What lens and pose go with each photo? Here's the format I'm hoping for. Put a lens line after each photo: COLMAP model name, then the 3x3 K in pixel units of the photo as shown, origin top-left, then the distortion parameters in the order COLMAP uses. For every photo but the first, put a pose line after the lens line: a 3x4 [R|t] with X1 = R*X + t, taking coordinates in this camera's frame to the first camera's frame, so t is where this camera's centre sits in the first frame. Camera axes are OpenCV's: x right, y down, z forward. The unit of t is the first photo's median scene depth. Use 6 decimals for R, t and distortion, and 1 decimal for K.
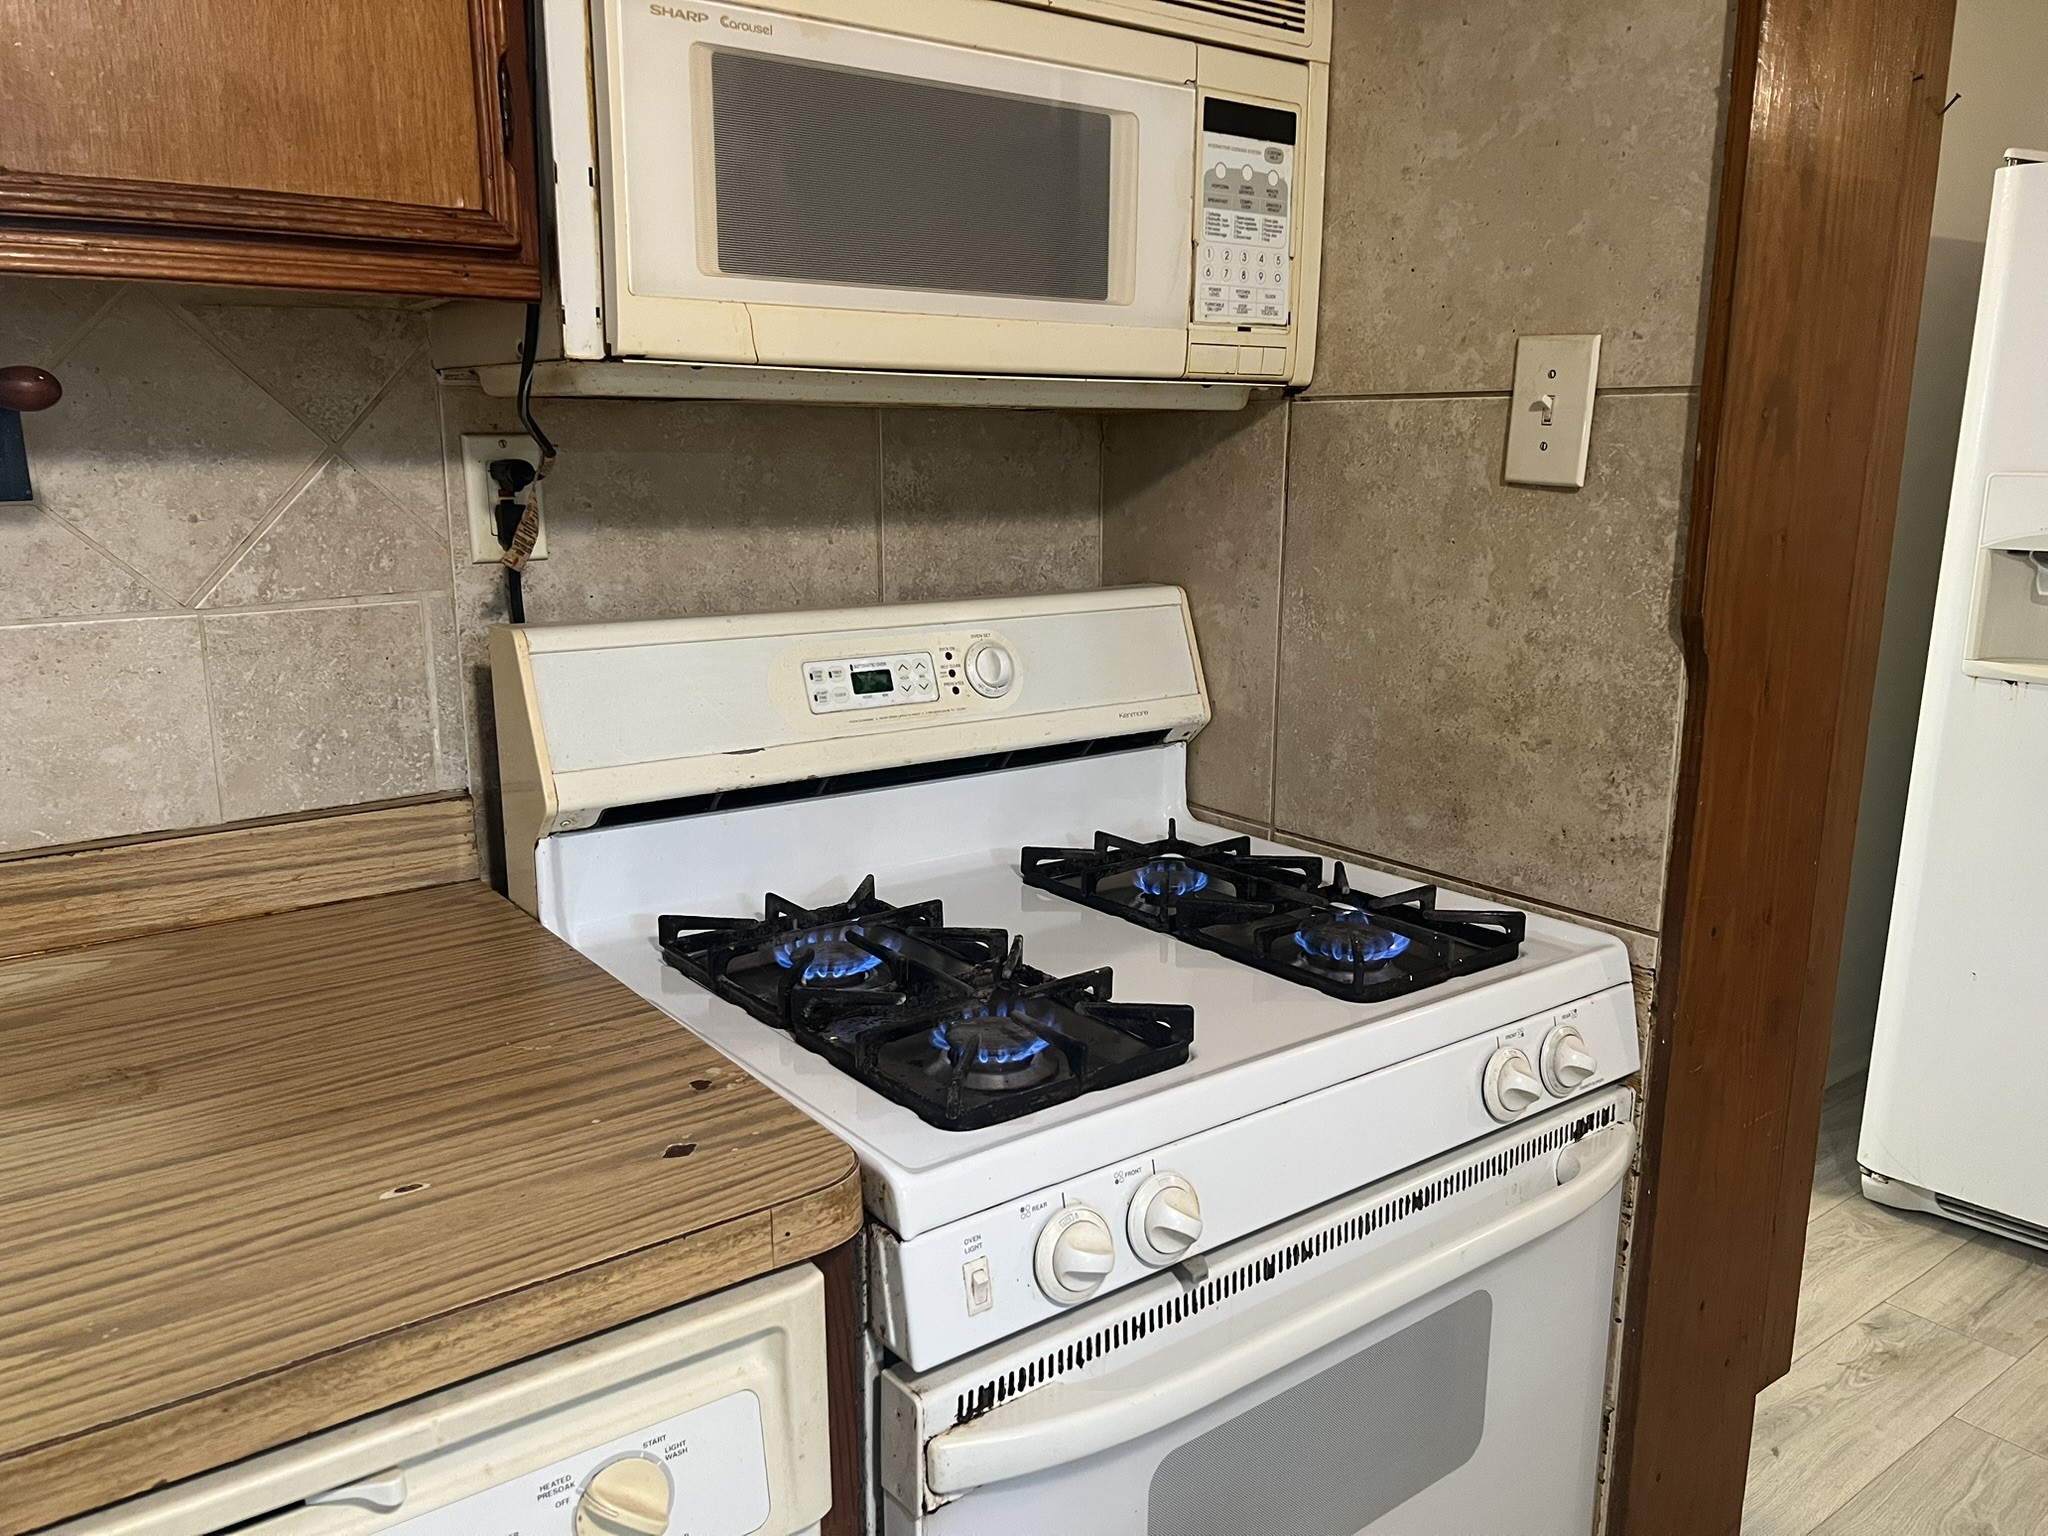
lens RADIAL K [[1550.9, 0, 1029.5], [0, 1550.9, 779.4], [0, 0, 1]] dist [0.035883, -0.045476]
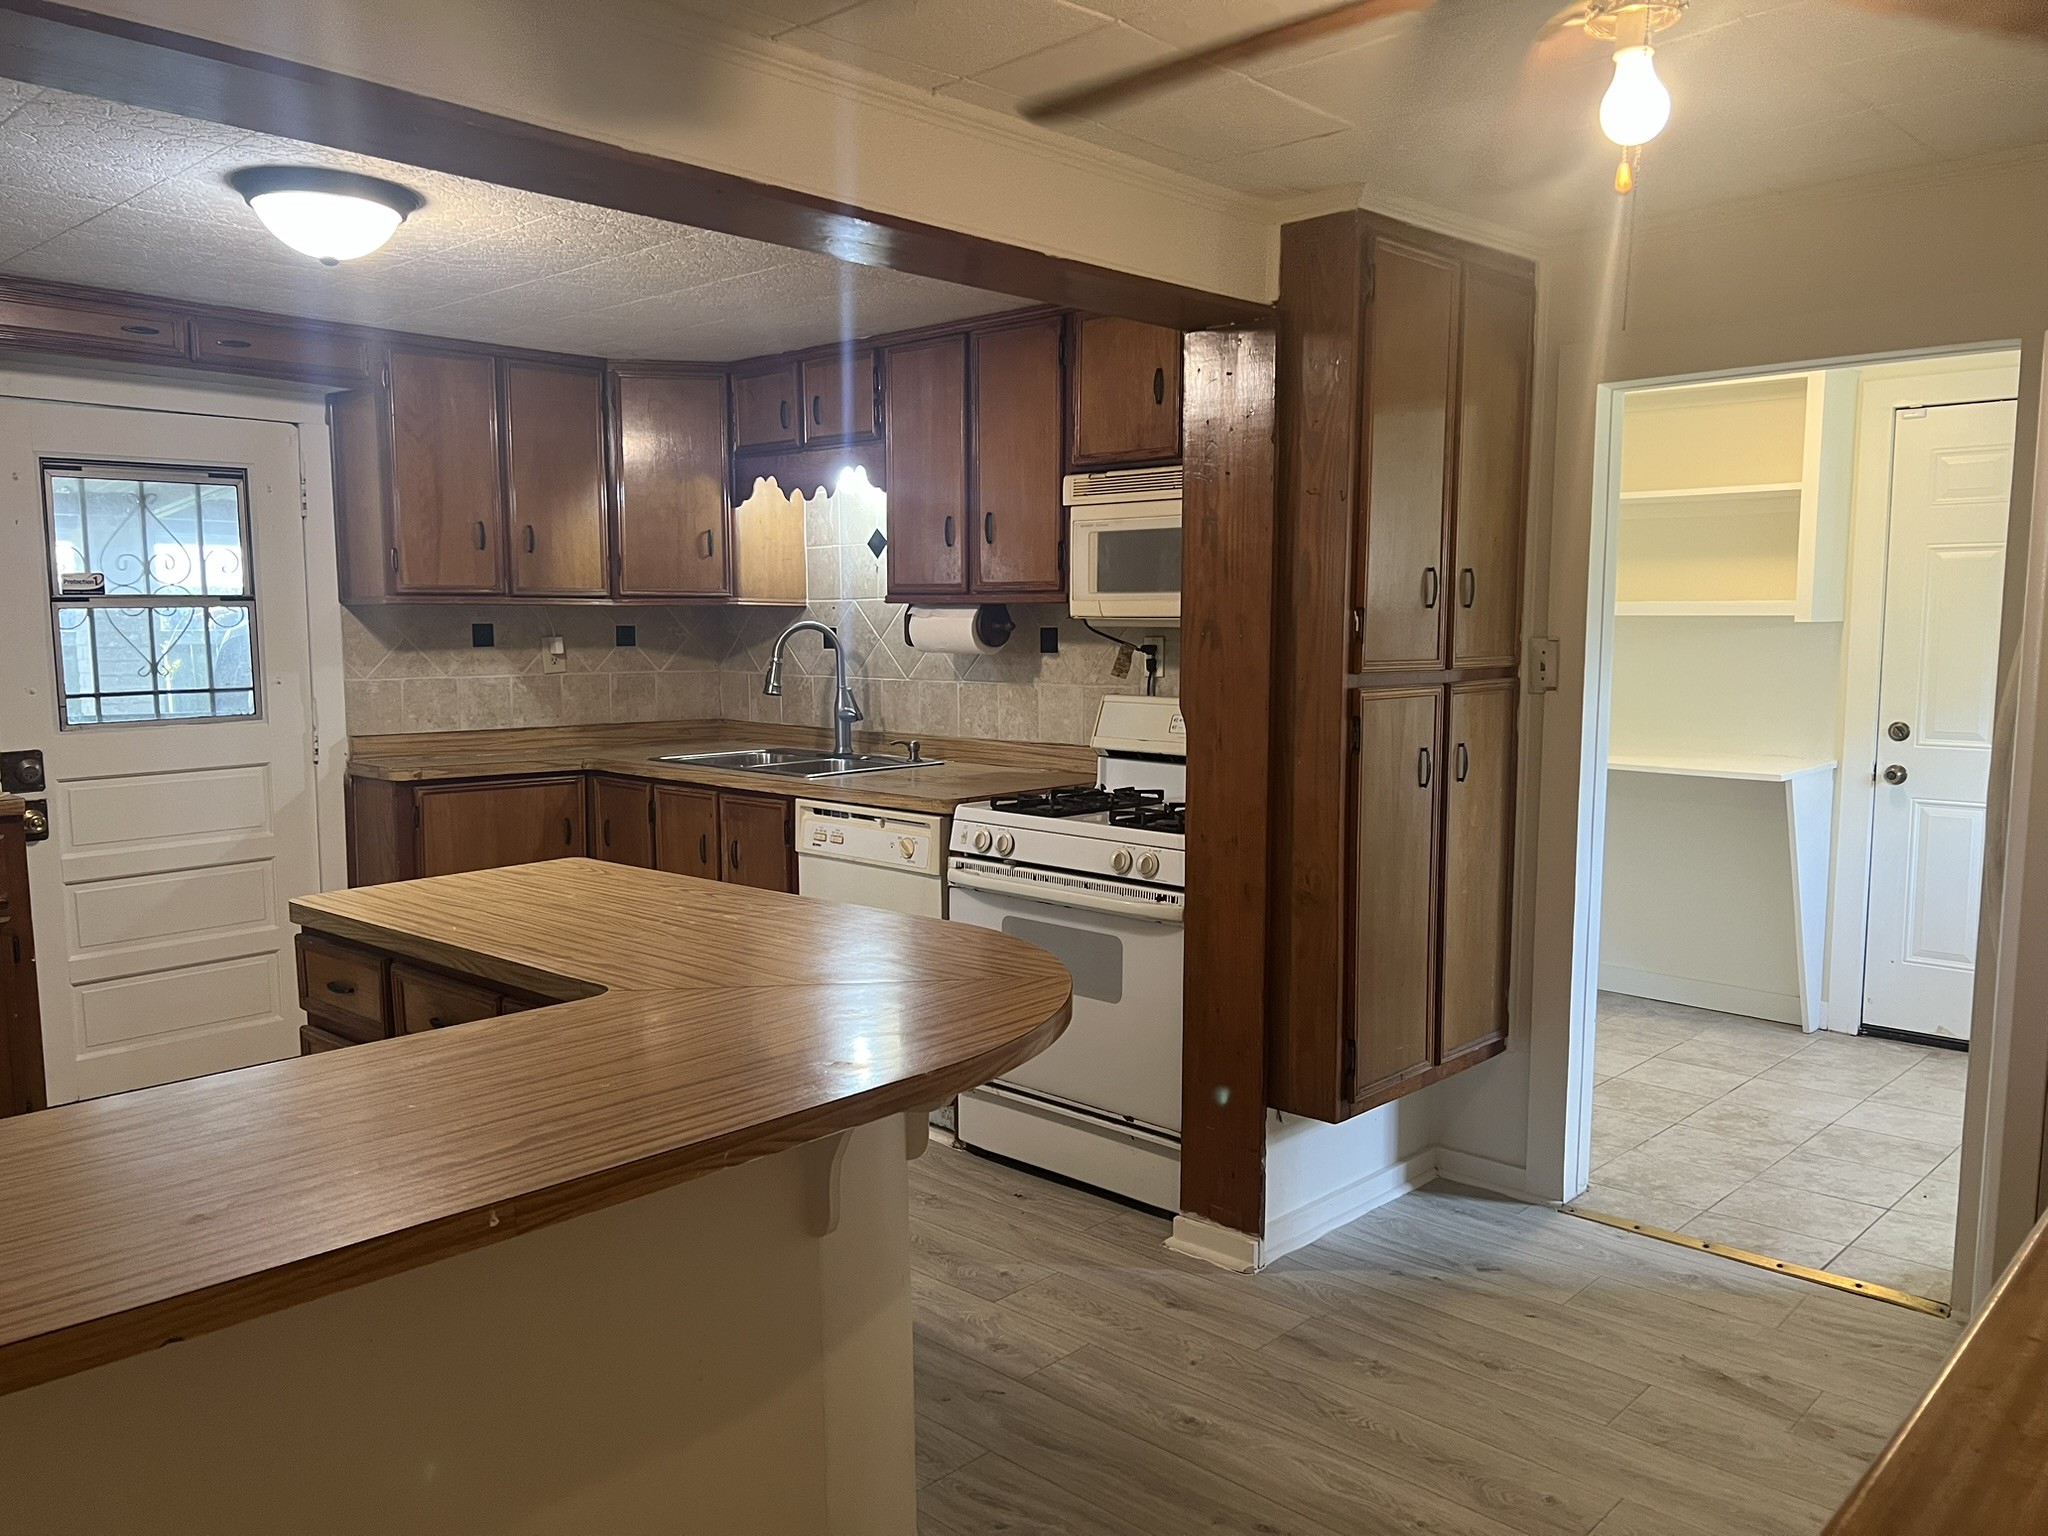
lens RADIAL K [[1540.5, 0, 1025.5], [0, 1540.5, 788.5], [0, 0, 1]] dist [0.056680, -0.069280]
pose [[0.161046, 0.103876, -0.981465, 2.735150], [-0.218534, 0.973514, 0.067176, -0.078485], [0.962449, 0.203665, 0.179481, 0.264302]]
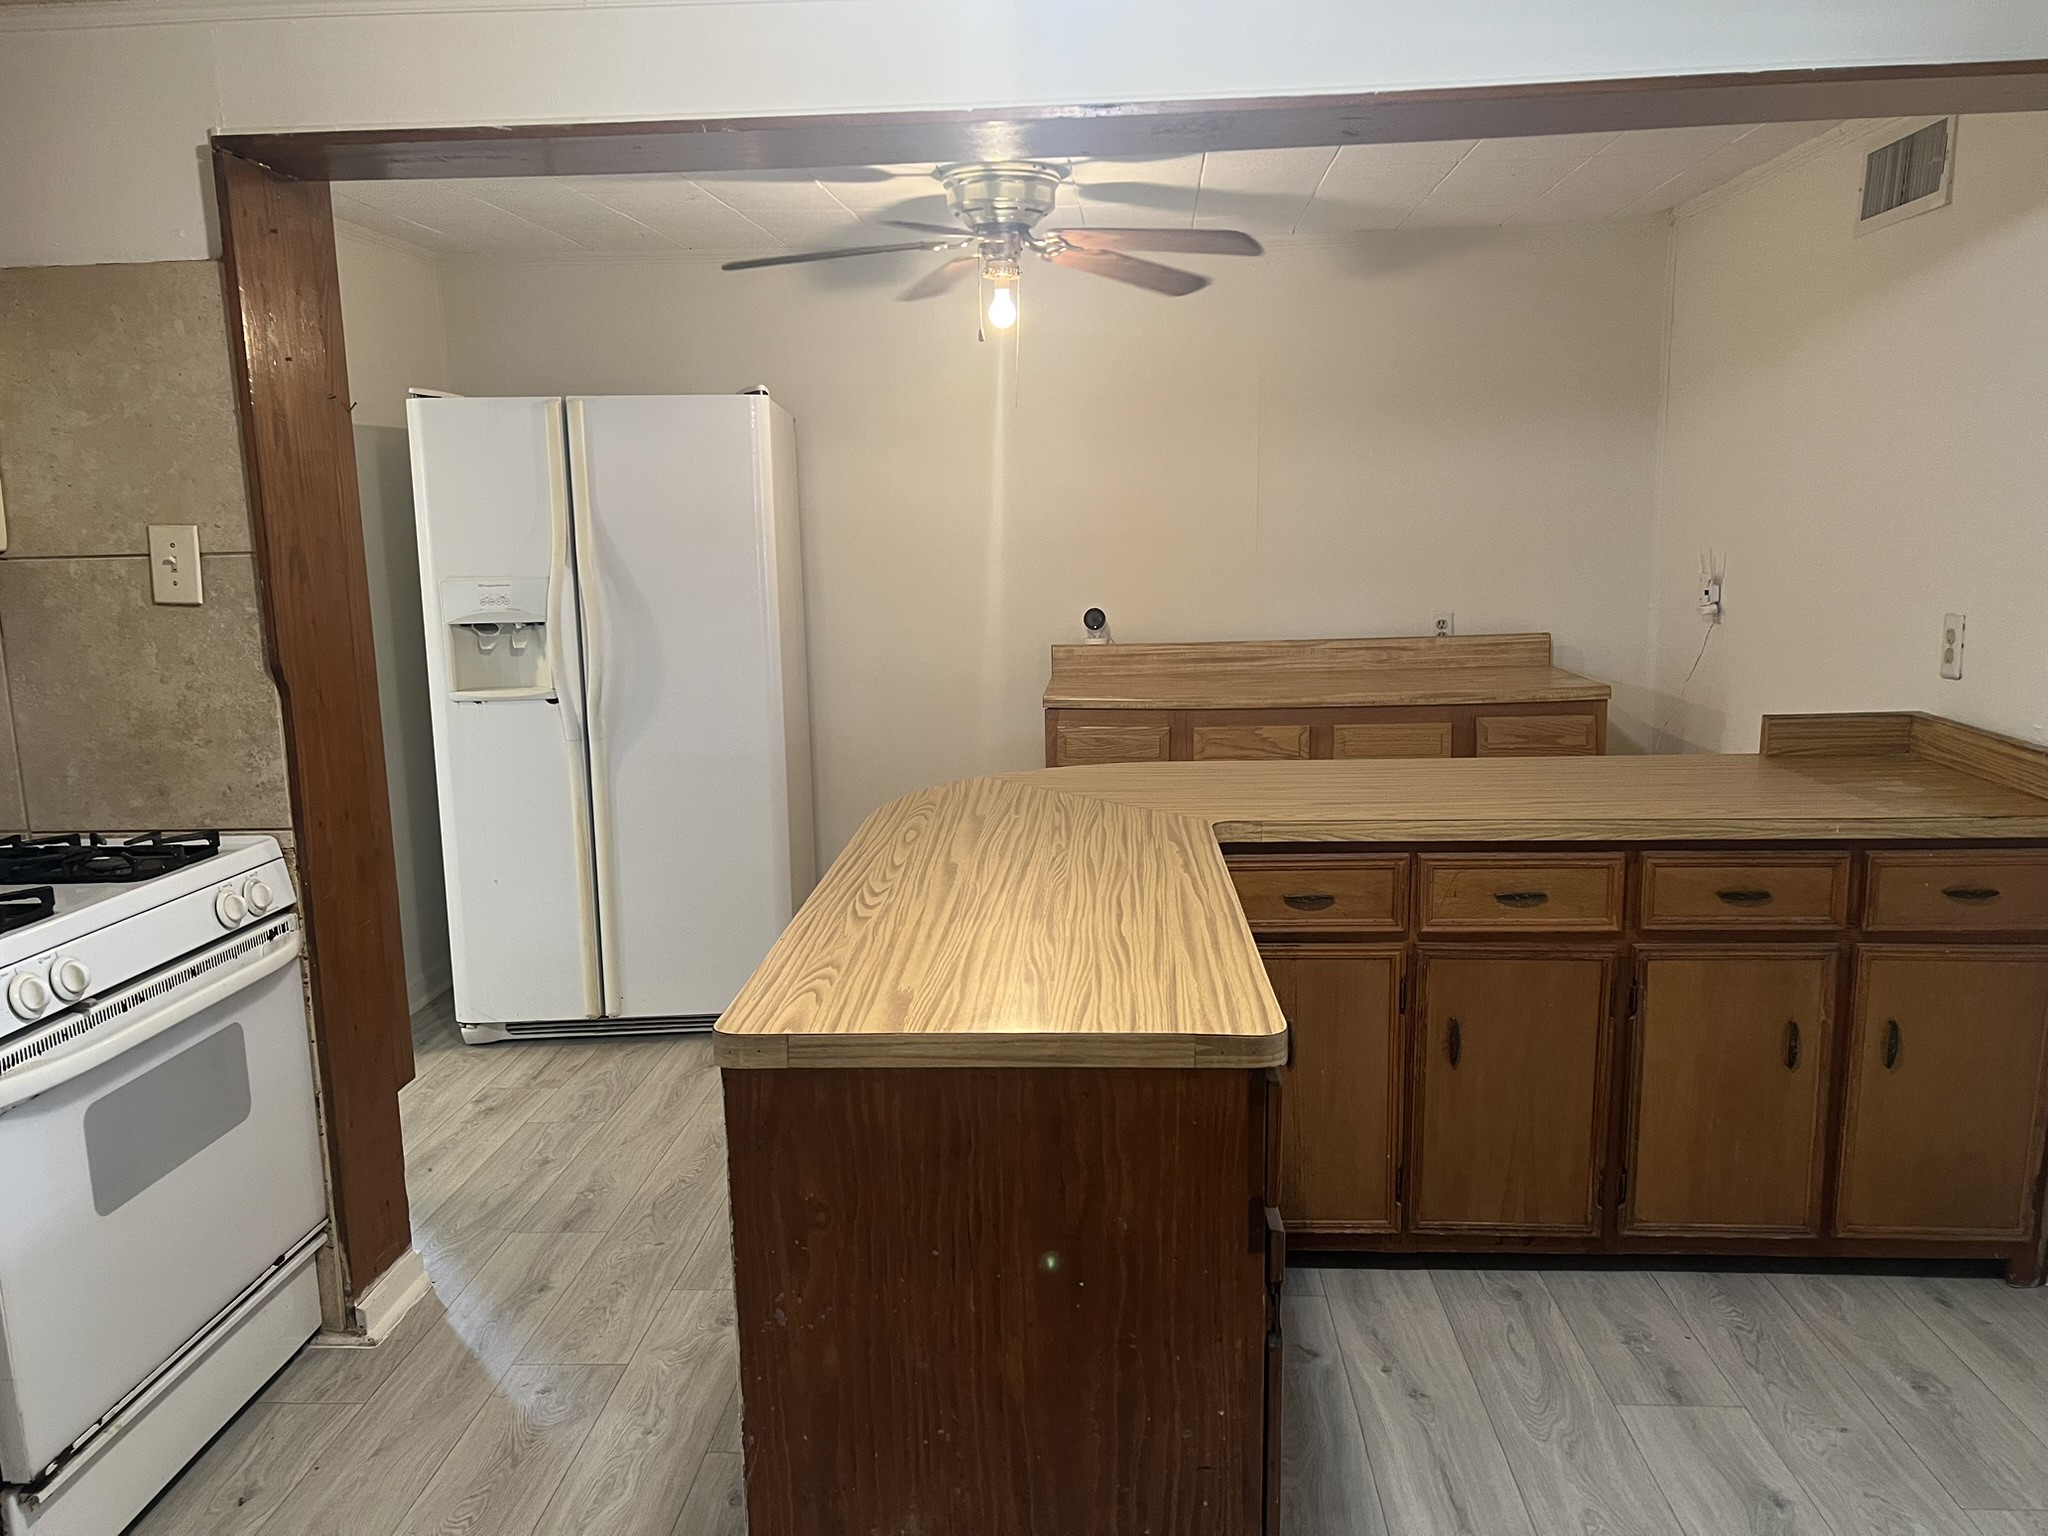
lens RADIAL K [[1540.5, 0, 1025.5], [0, 1540.5, 788.5], [0, 0, 1]] dist [0.056680, -0.069280]
pose [[0.653480, -0.149356, 0.742062, -0.411912], [0.190624, 0.981216, 0.029622, 0.160696], [-0.732548, 0.122097, 0.669676, -0.933484]]
